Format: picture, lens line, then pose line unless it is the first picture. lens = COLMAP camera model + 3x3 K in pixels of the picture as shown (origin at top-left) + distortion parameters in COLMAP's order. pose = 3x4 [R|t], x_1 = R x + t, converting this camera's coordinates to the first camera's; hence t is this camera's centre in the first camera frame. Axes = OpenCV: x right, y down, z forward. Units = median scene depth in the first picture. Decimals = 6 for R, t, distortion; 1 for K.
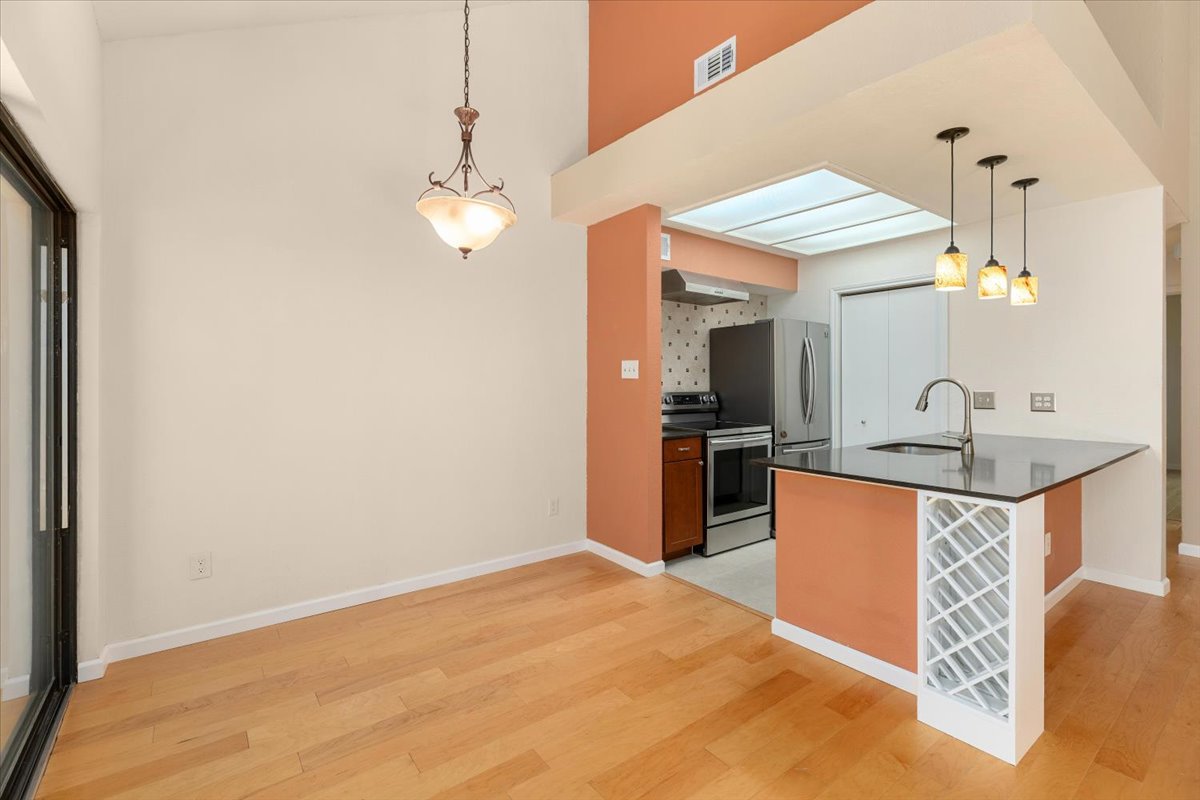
lens RADIAL K [[539.9, 0, 598.6], [0, 539.9, 387.4], [0, 0, 1]] dist [0.005356, -0.000342]
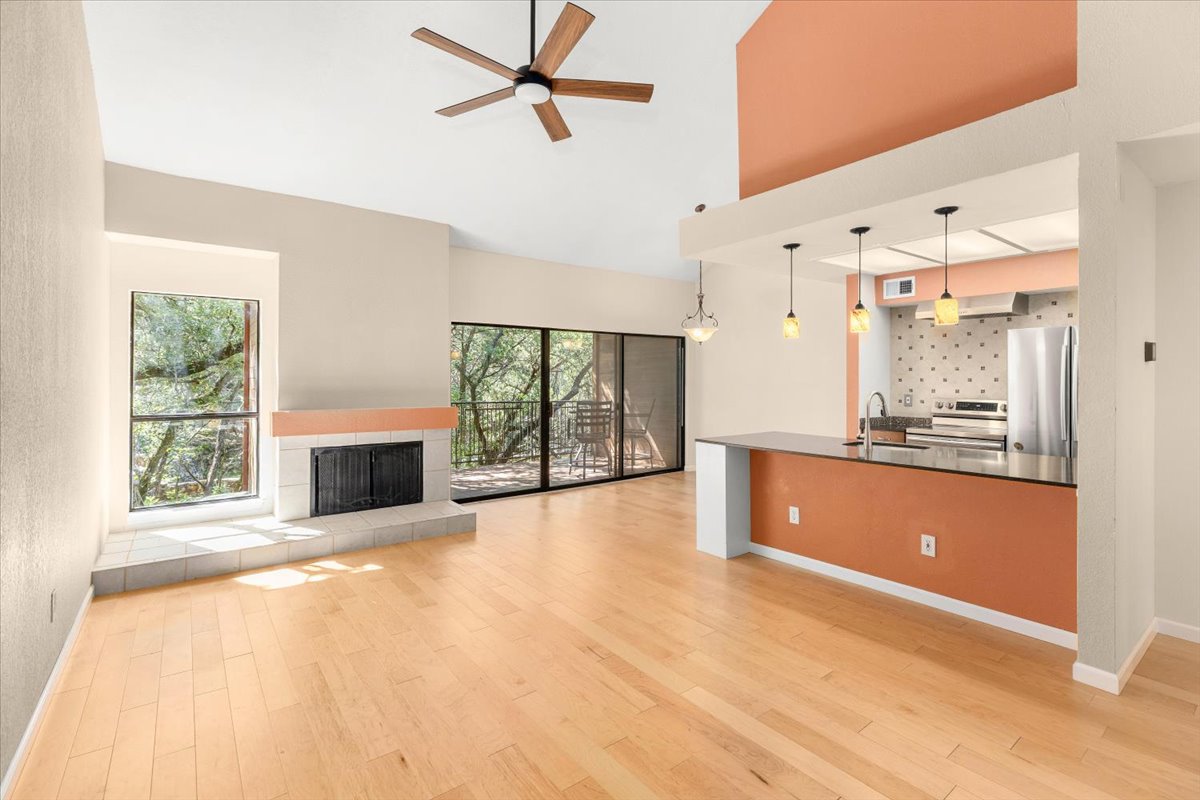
lens RADIAL K [[539.9, 0, 598.1], [0, 539.9, 388.4], [0, 0, 1]] dist [0.005356, -0.000342]
pose [[0.000967, 0.021251, -0.999774, 2.204757], [-0.013712, 0.999680, 0.021236, -0.047553], [0.999906, 0.013689, 0.001258, 0.377547]]
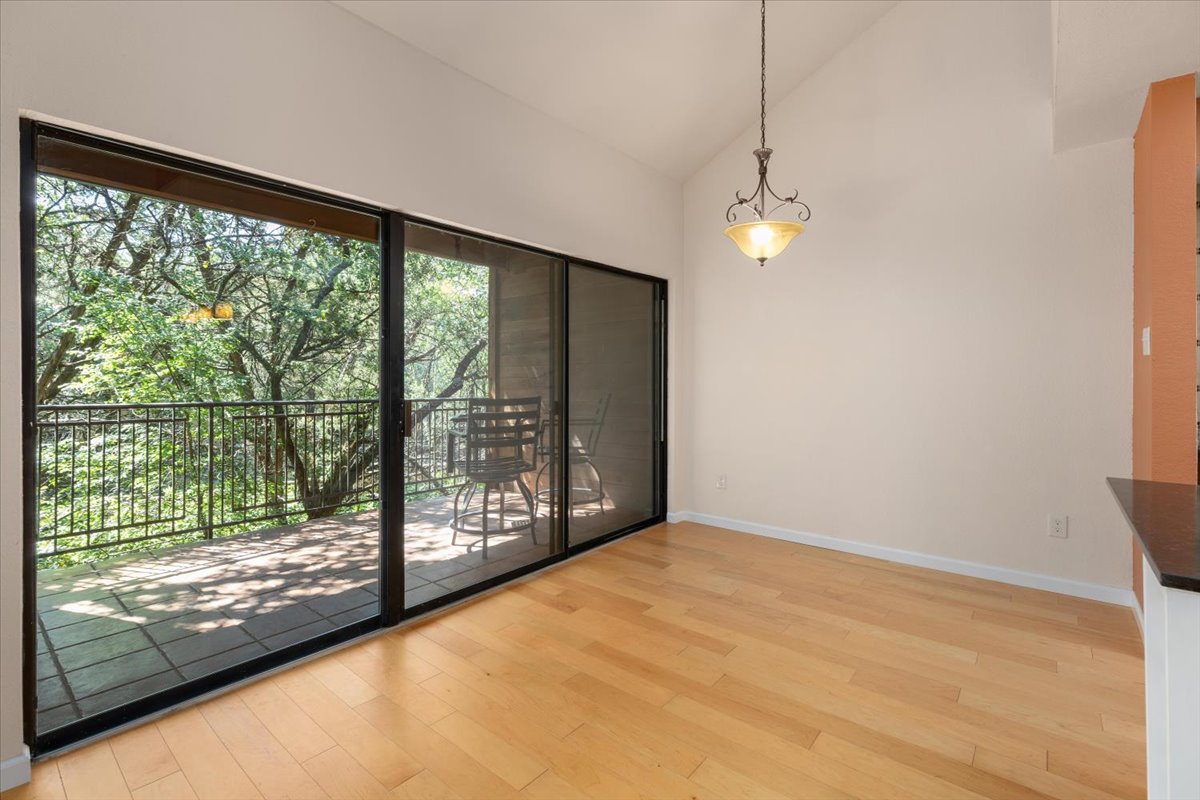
lens RADIAL K [[539.9, 0, 602.1], [0, 539.9, 377.0], [0, 0, 1]] dist [0.005356, -0.000342]
pose [[0.229799, -0.000188, -0.973238, 0.767122], [-0.012435, 0.999918, -0.003129, 0.028942], [0.973159, 0.012821, 0.229778, 0.282915]]
